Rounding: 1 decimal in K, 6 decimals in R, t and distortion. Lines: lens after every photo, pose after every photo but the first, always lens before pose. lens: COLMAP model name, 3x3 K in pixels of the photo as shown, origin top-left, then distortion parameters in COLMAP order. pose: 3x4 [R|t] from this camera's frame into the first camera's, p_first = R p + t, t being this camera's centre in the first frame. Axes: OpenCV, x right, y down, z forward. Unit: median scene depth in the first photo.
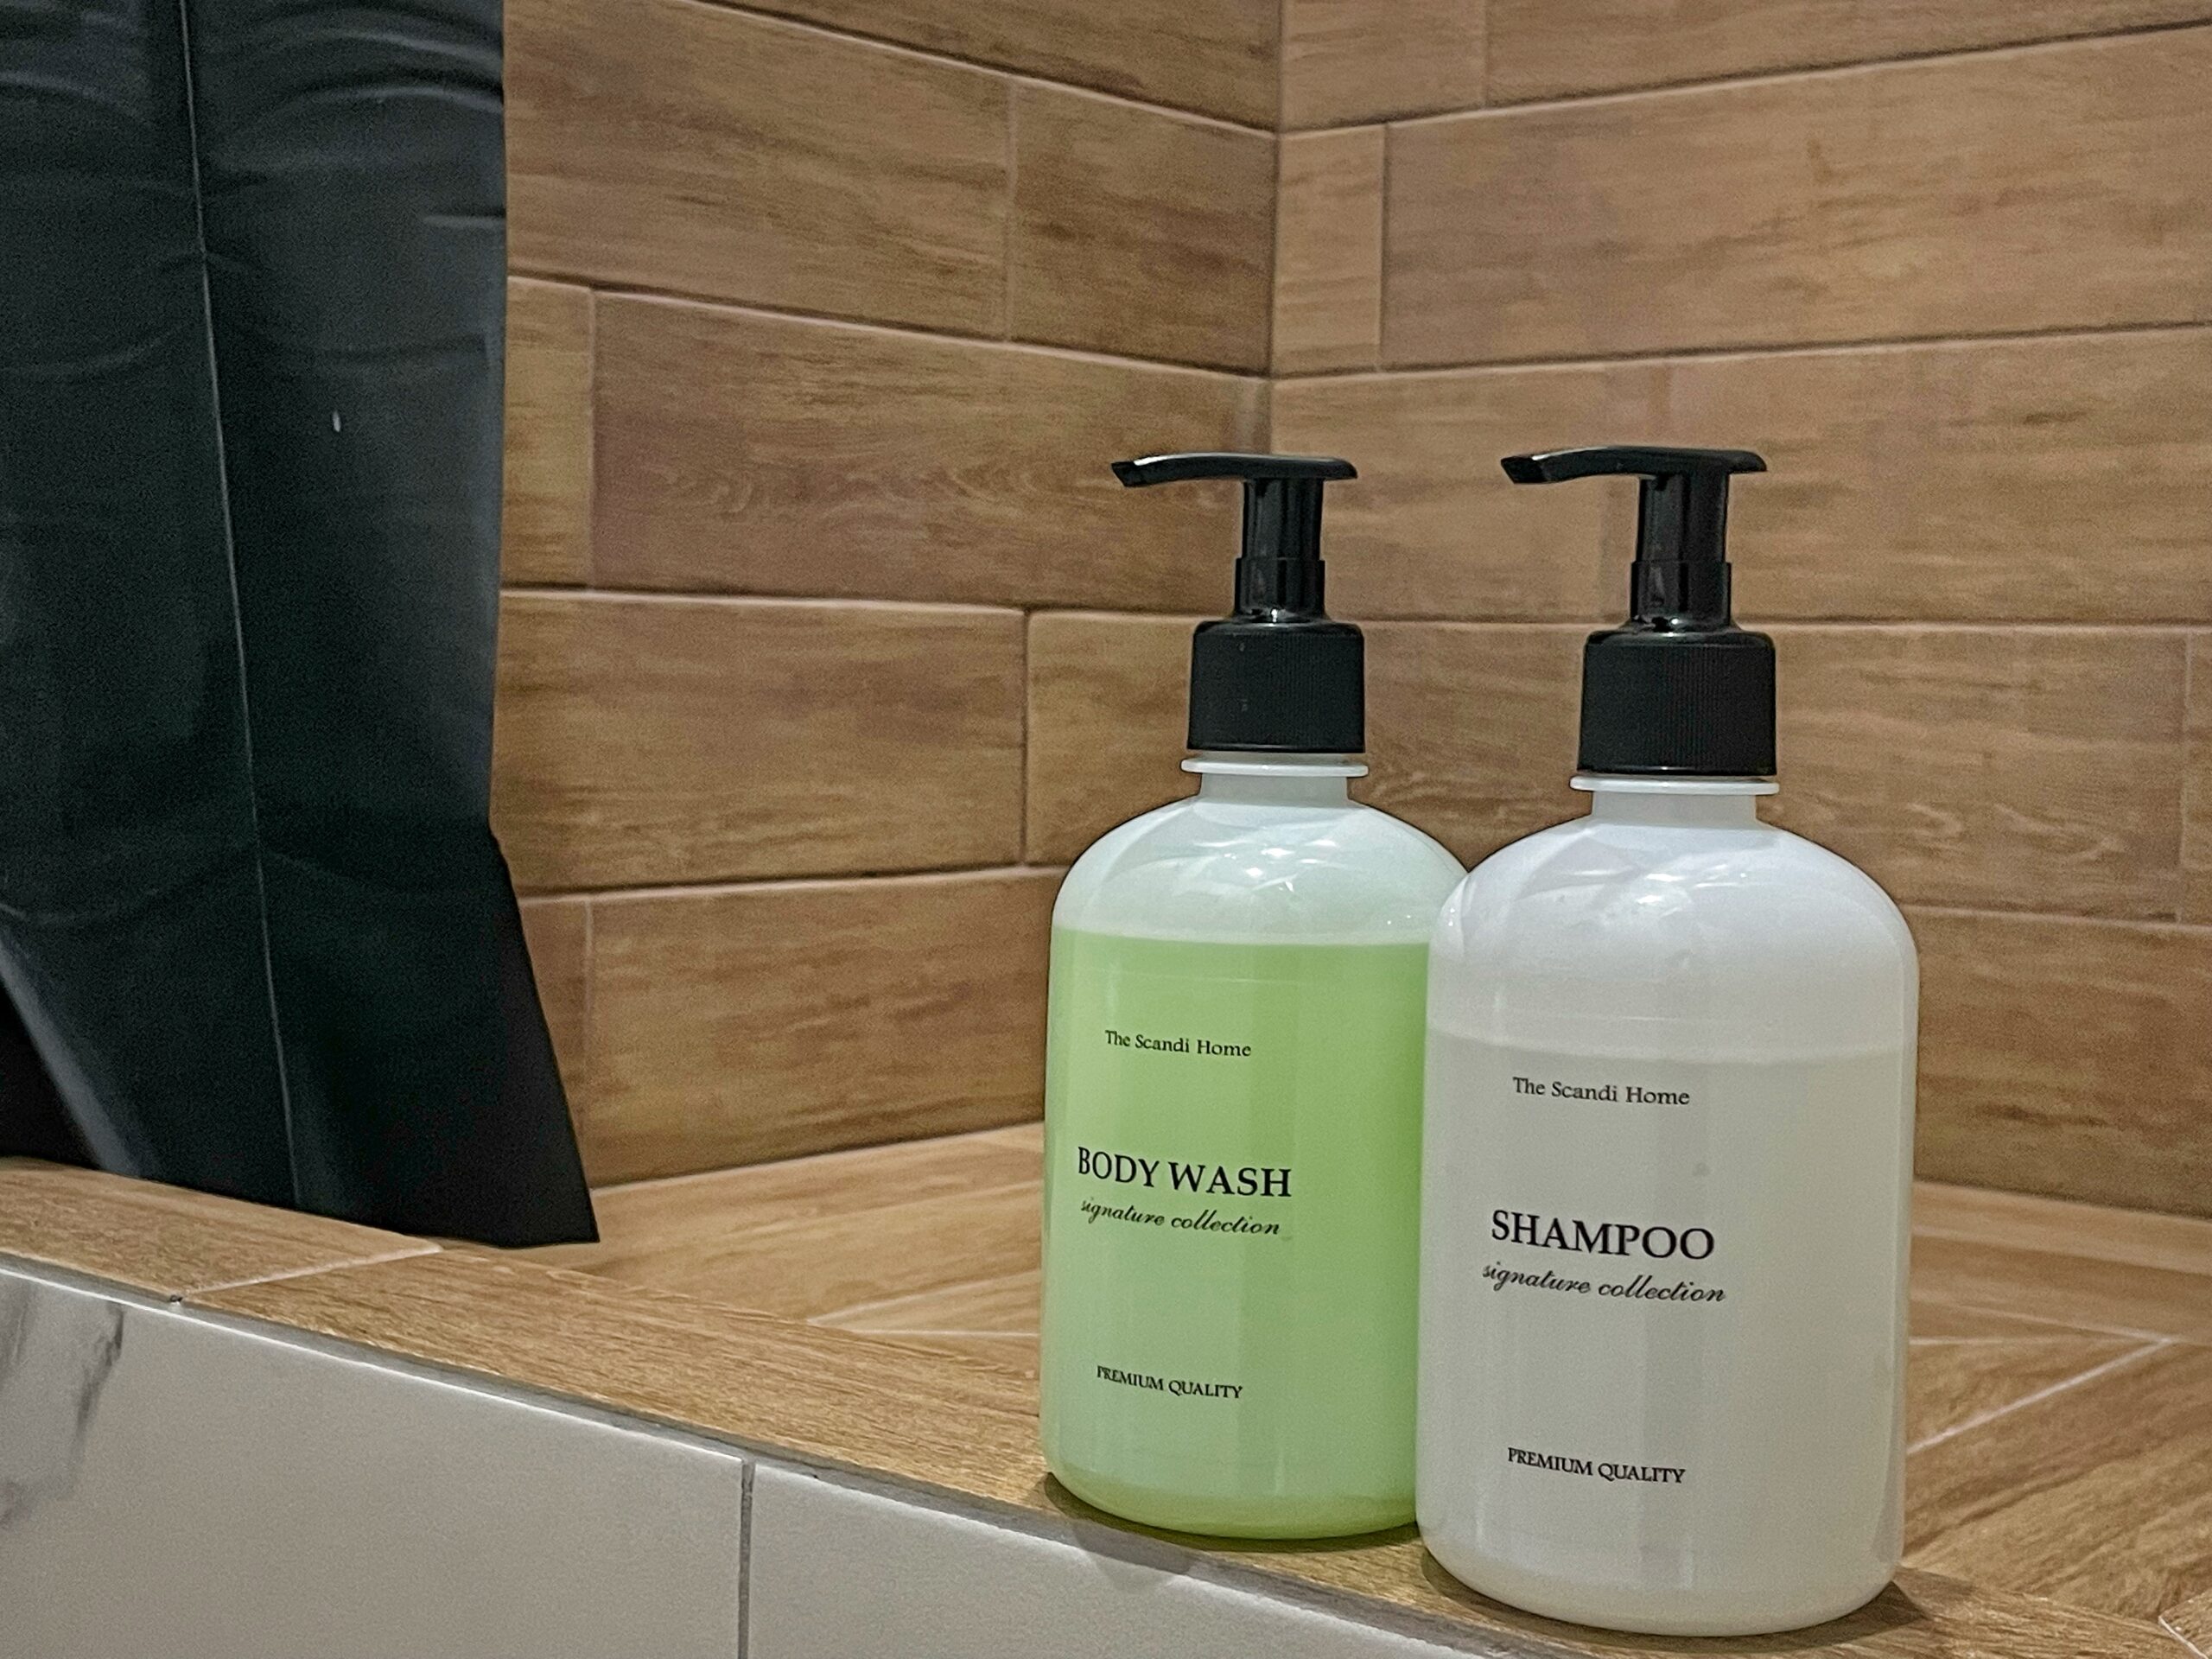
lens RADIAL K [[3115.0, 0, 1106.0], [0, 3115.0, 829.5], [0, 0, 1]] dist [0.273702, -1.203625]
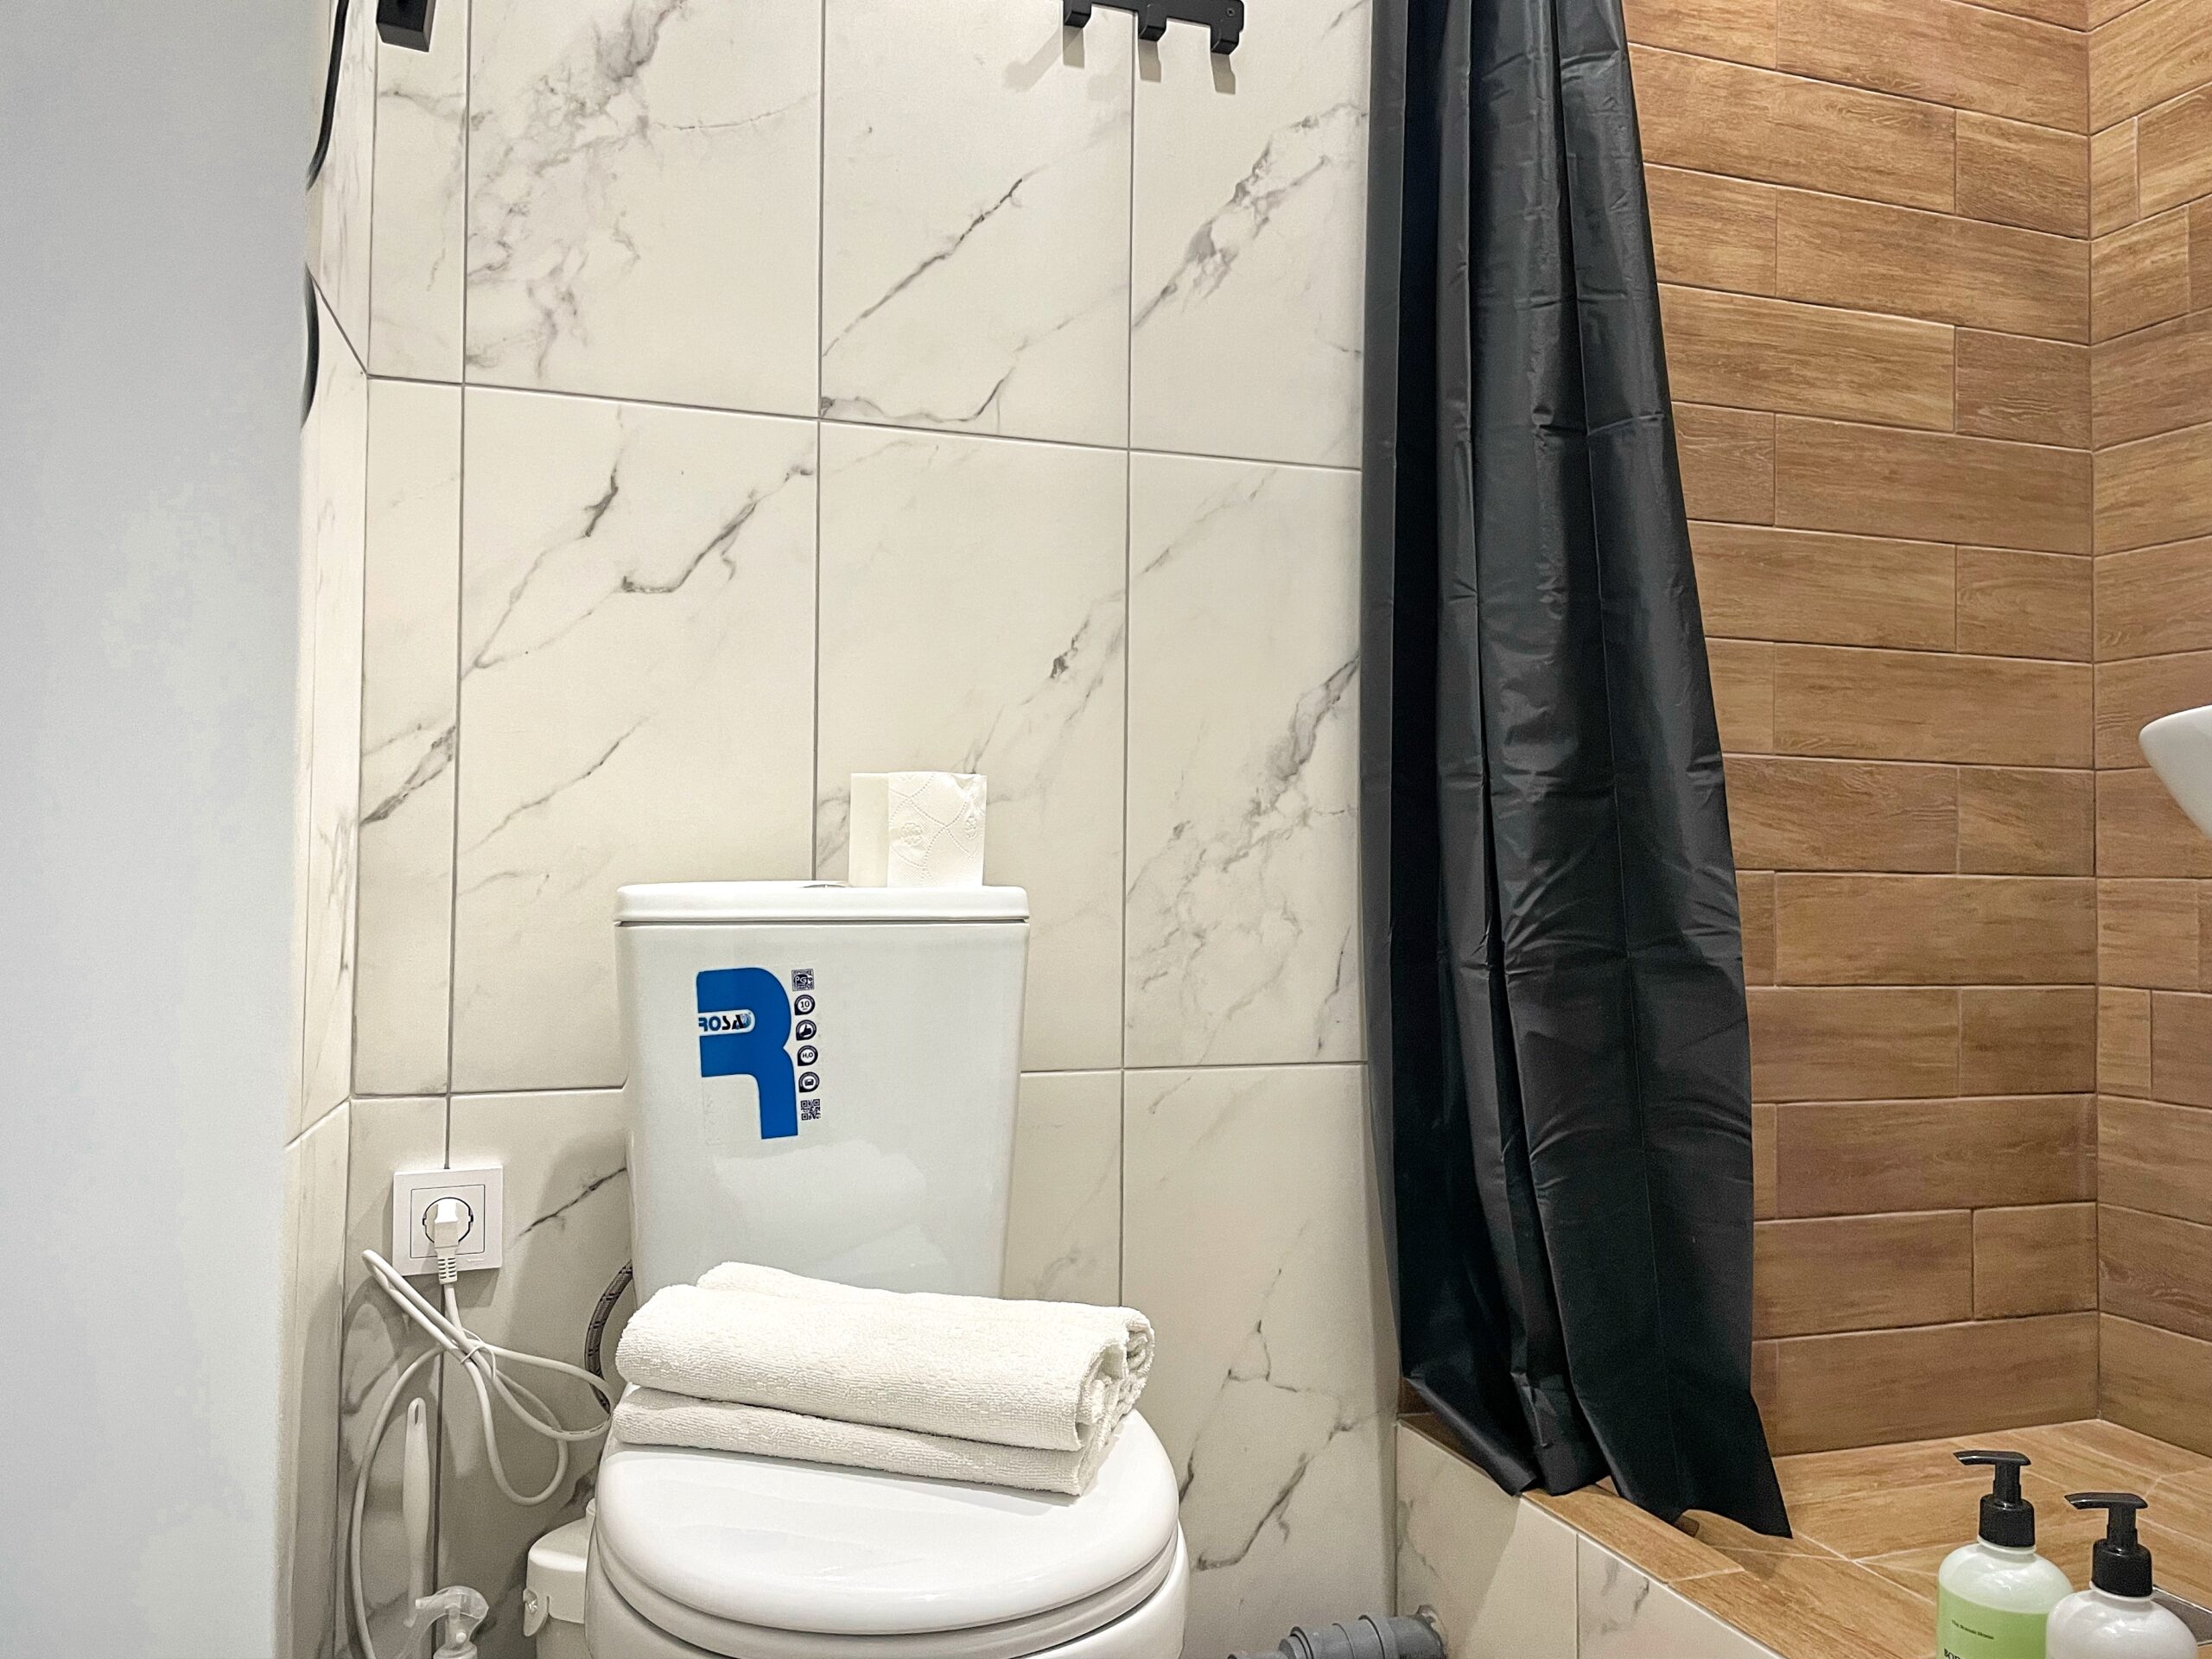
lens RADIAL K [[1676.0, 0, 1097.2], [0, 1676.0, 811.5], [0, 0, 1]] dist [0.064551, -0.085387]
pose [[0.864431, -0.023660, -0.502195, 0.056619], [-0.026065, 0.995439, -0.091766, -0.246527], [0.502076, 0.092415, 0.859872, -0.476430]]
